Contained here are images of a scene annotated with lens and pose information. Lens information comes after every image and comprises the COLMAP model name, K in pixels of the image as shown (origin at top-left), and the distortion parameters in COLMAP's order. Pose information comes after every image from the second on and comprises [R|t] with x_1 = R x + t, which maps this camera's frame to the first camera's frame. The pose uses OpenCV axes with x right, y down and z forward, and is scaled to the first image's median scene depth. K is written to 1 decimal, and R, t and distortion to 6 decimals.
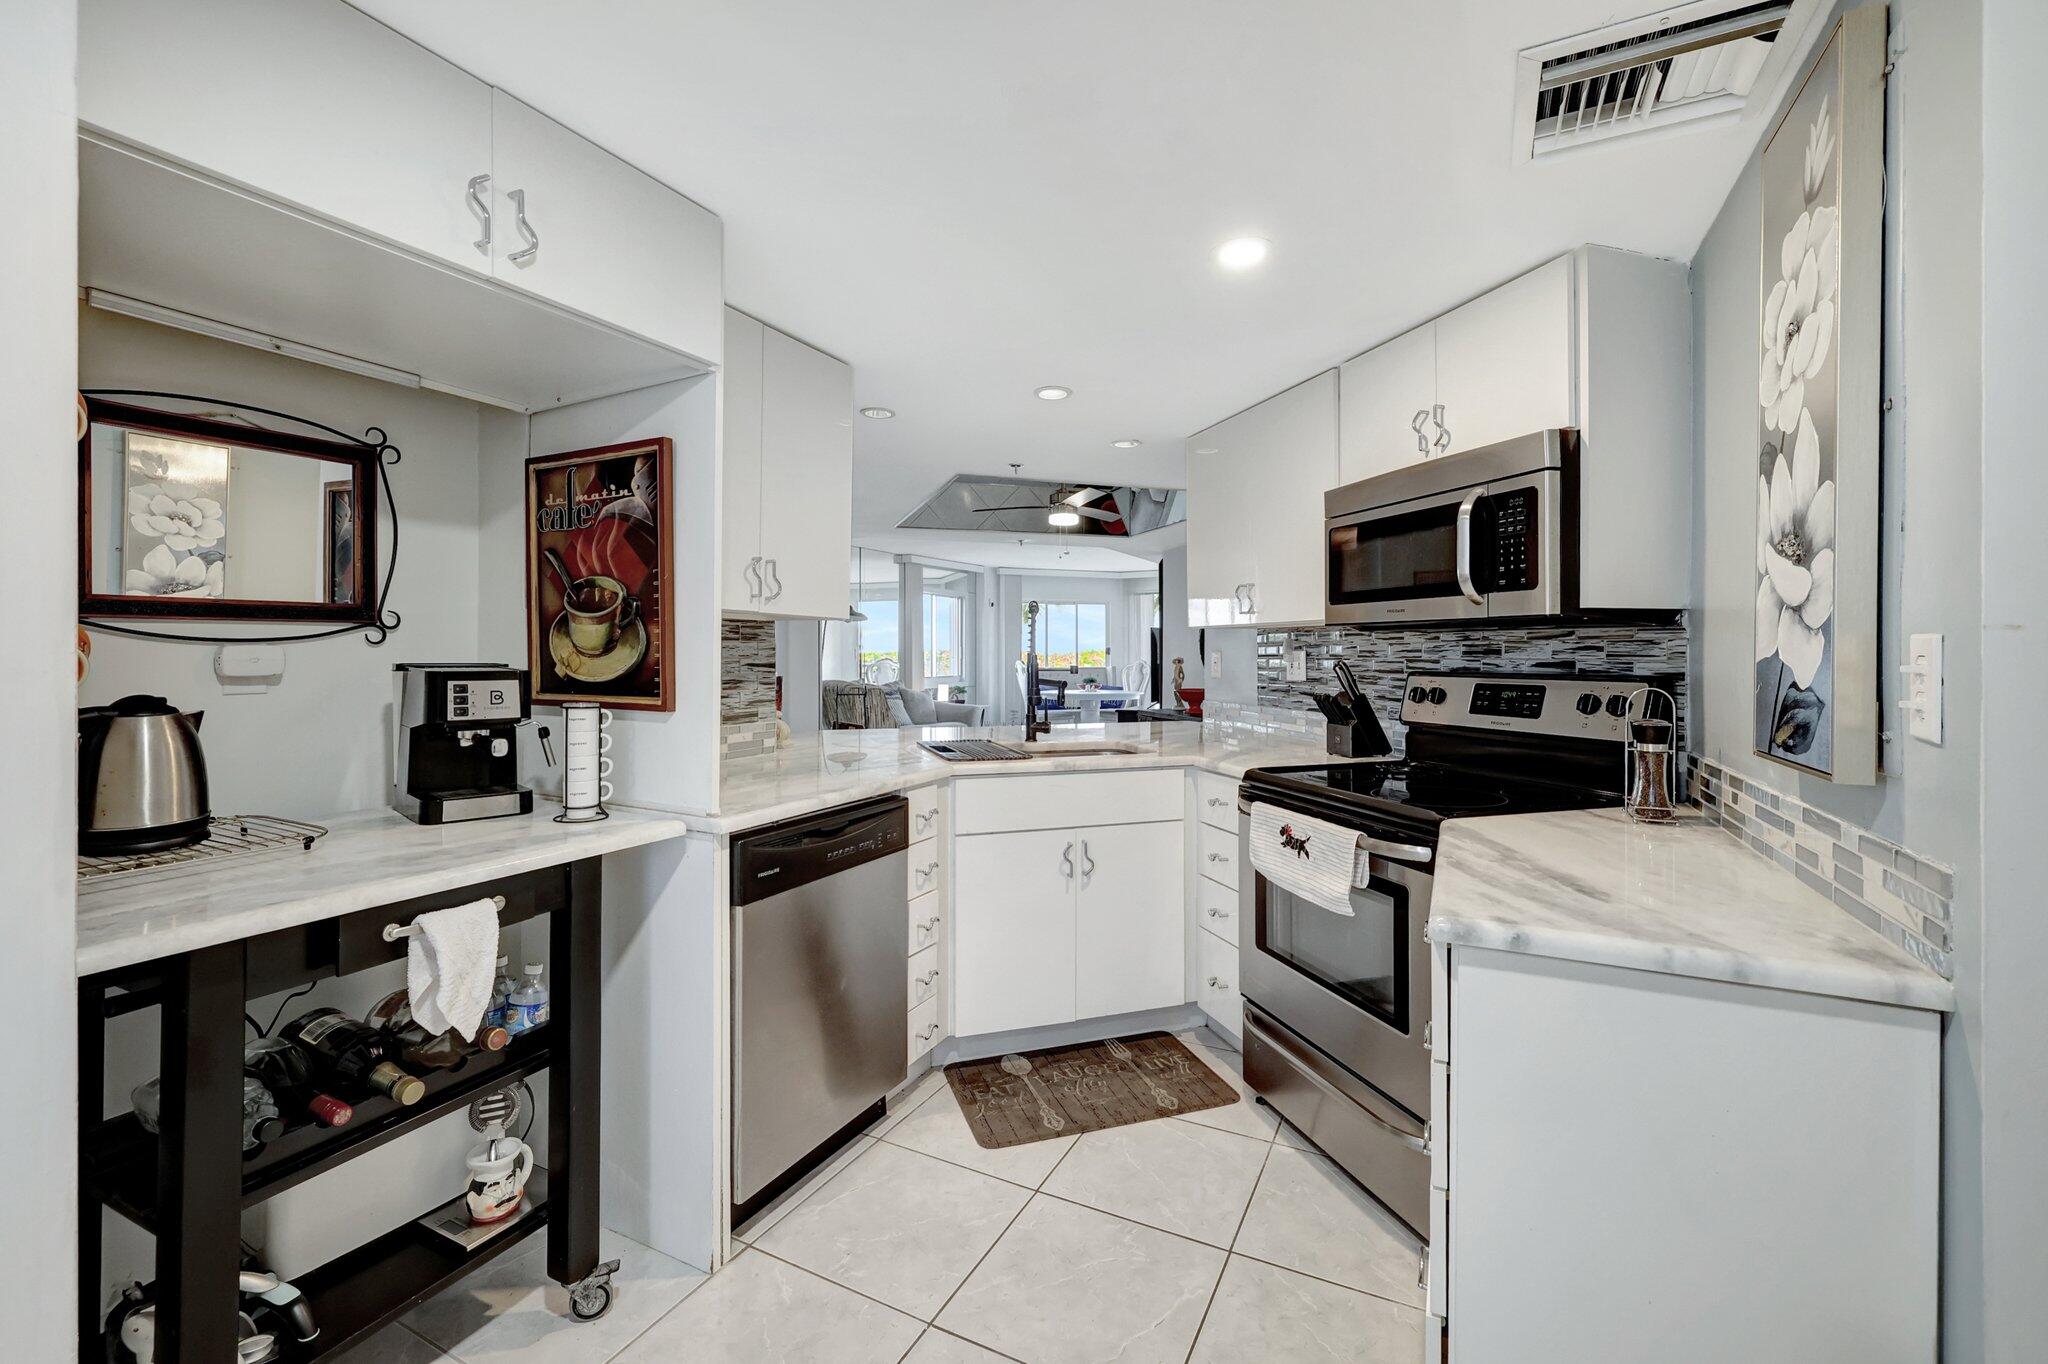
lens RADIAL K [[857.9, 0, 1026.3], [0, 857.9, 655.5], [0, 0, 1]] dist [-0.000937, -0.000884]
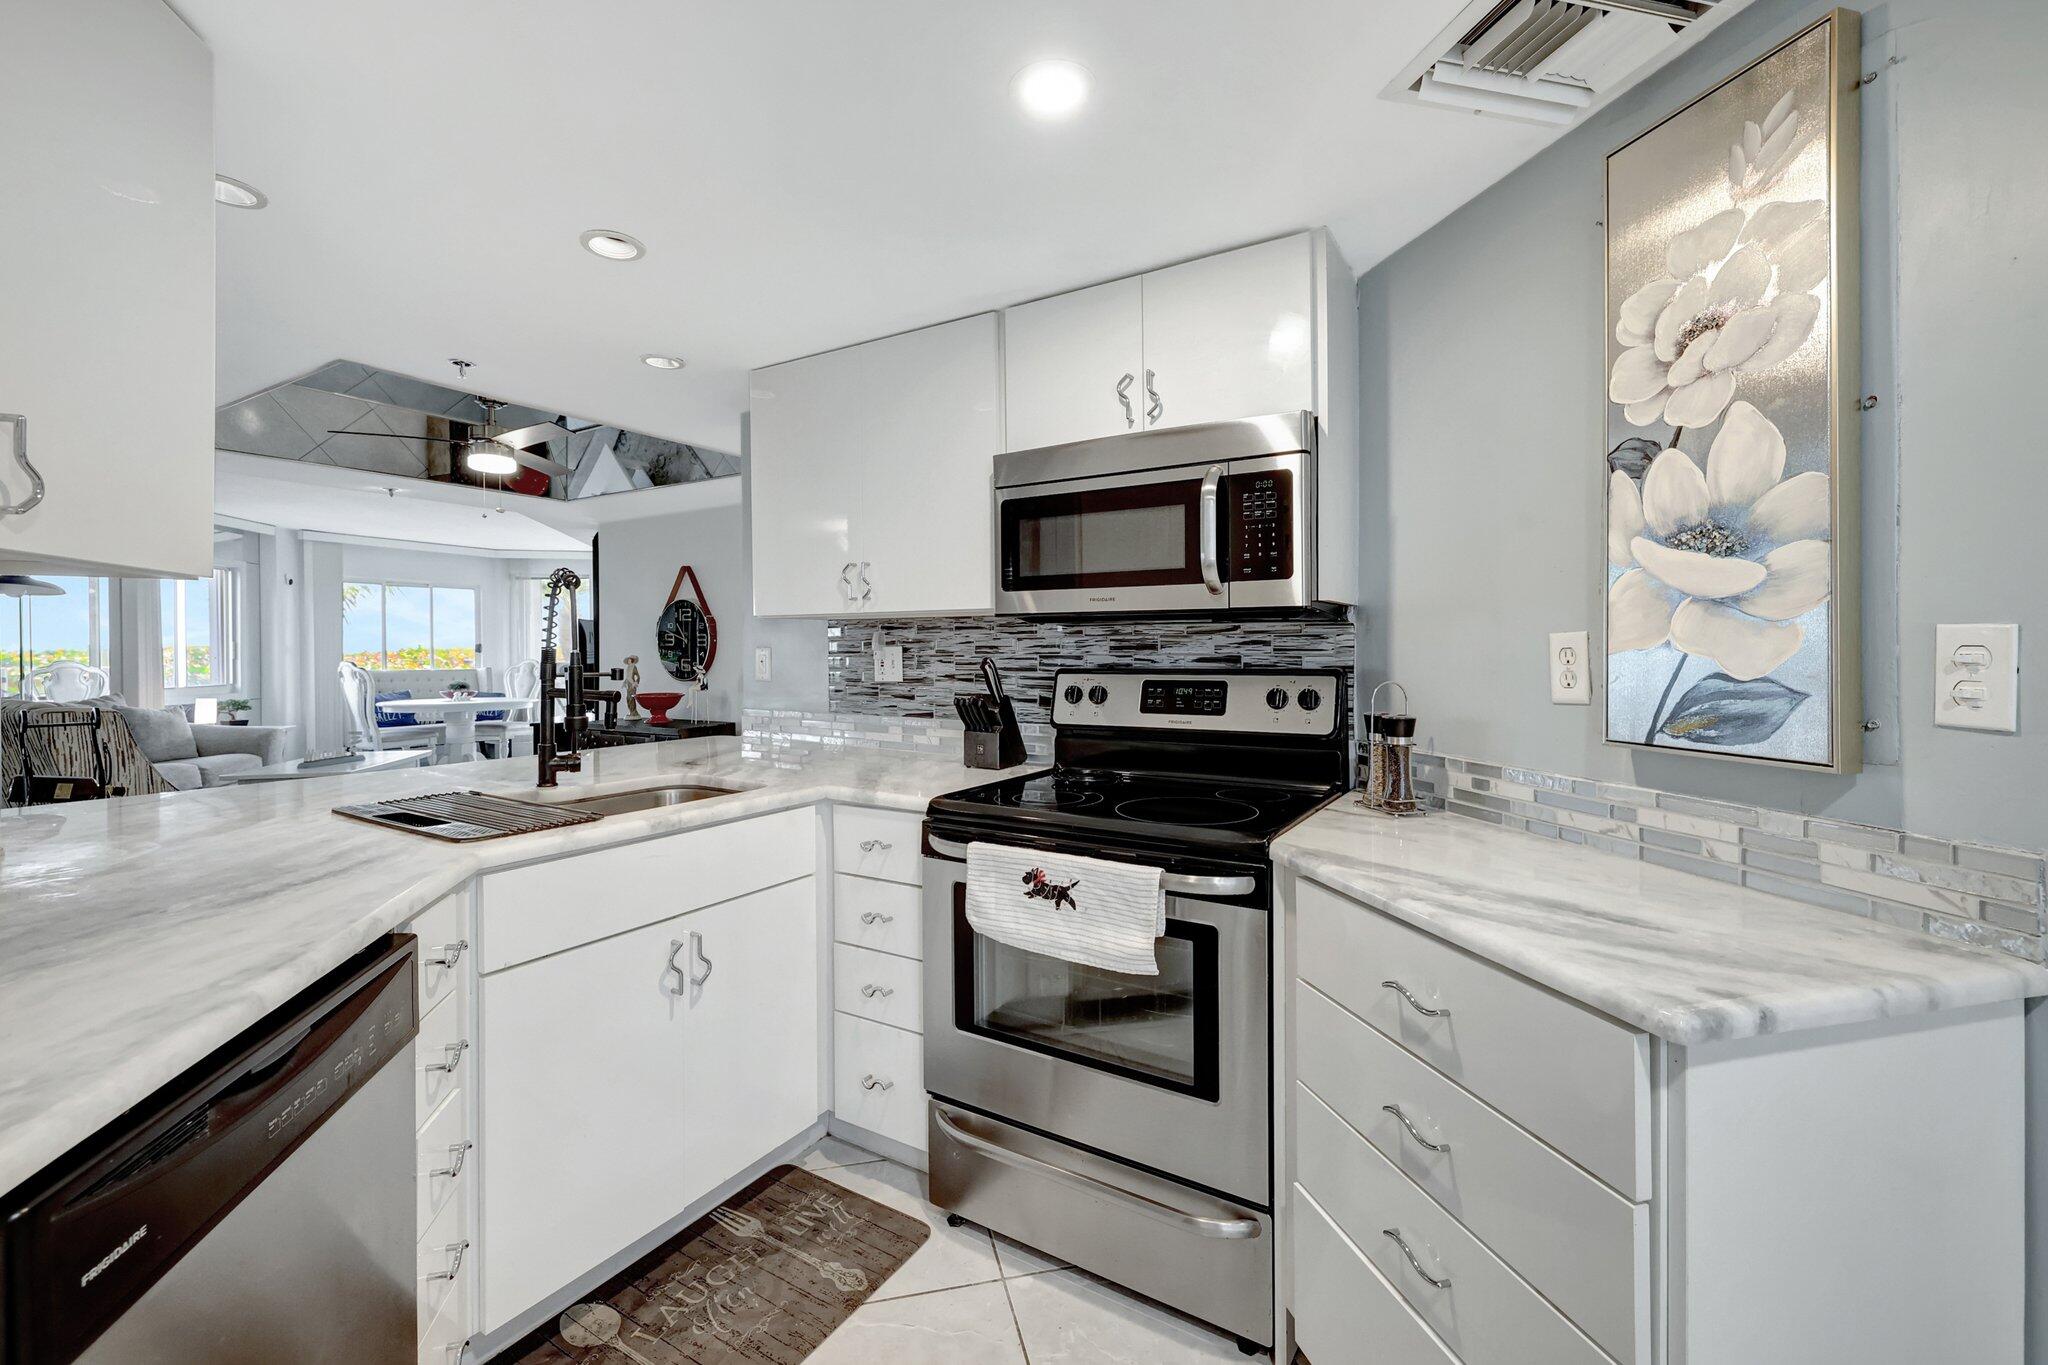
lens RADIAL K [[857.9, 0, 1023.0], [0, 857.9, 654.4], [0, 0, 1]] dist [-0.000937, -0.000884]
pose [[0.762836, -0.005209, 0.646571, -0.196274], [0.004012, 0.999986, 0.003322, 0.000657], [-0.646580, 0.000060, 0.762846, 0.393773]]
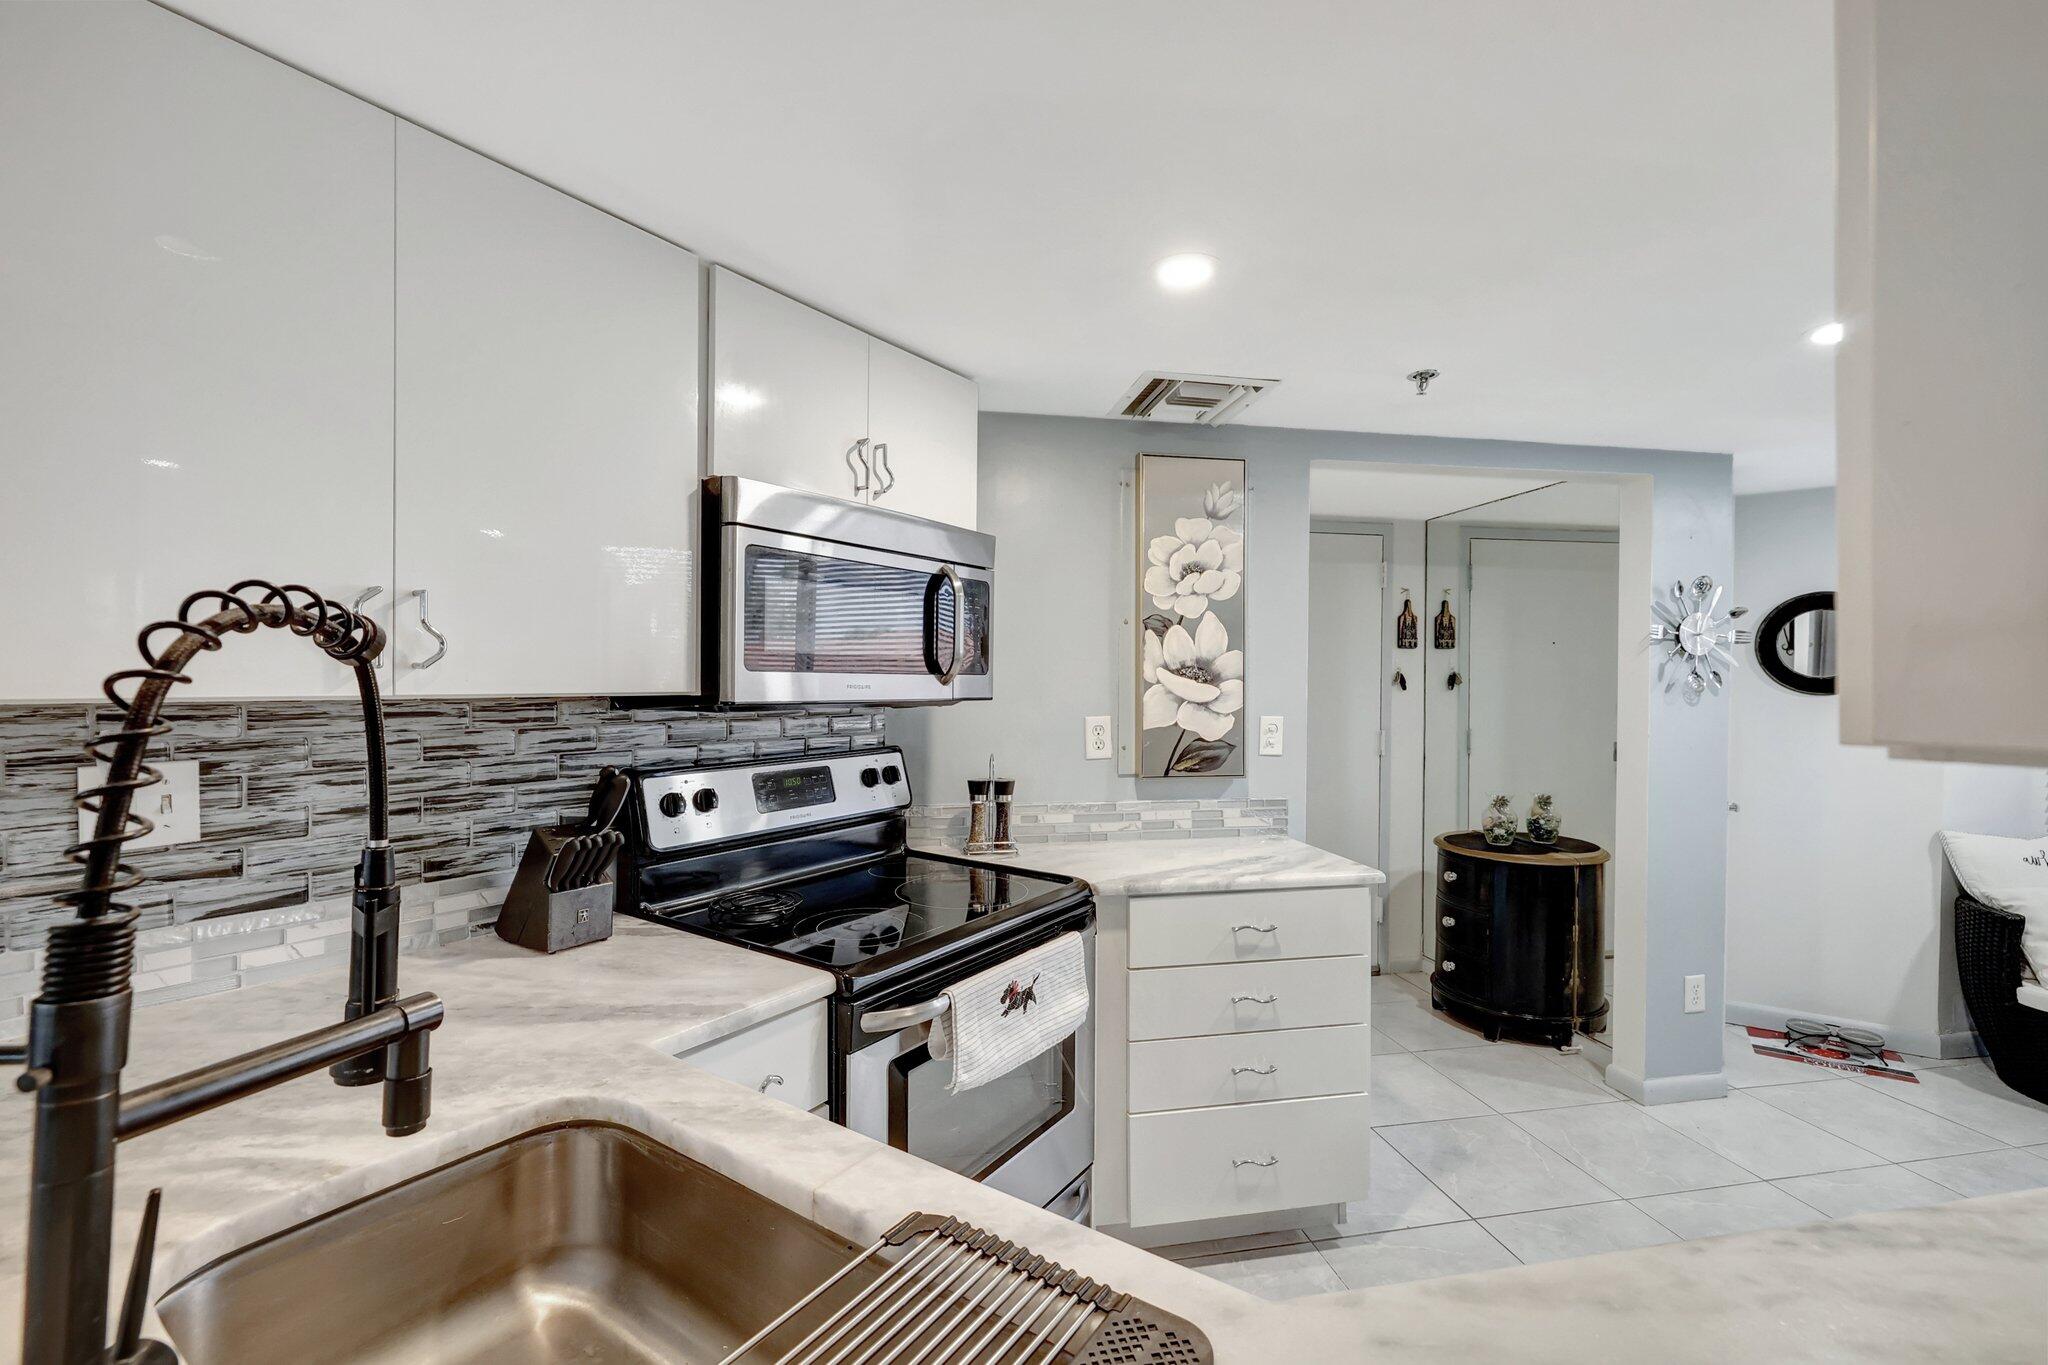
lens RADIAL K [[857.9, 0, 1008.8], [0, 857.9, 691.6], [0, 0, 1]] dist [-0.000937, -0.000884]
pose [[-0.596346, -0.012389, 0.802632, -0.268415], [-0.001329, 0.999895, 0.014447, -0.059416], [-0.802726, 0.007549, -0.596300, 1.366519]]
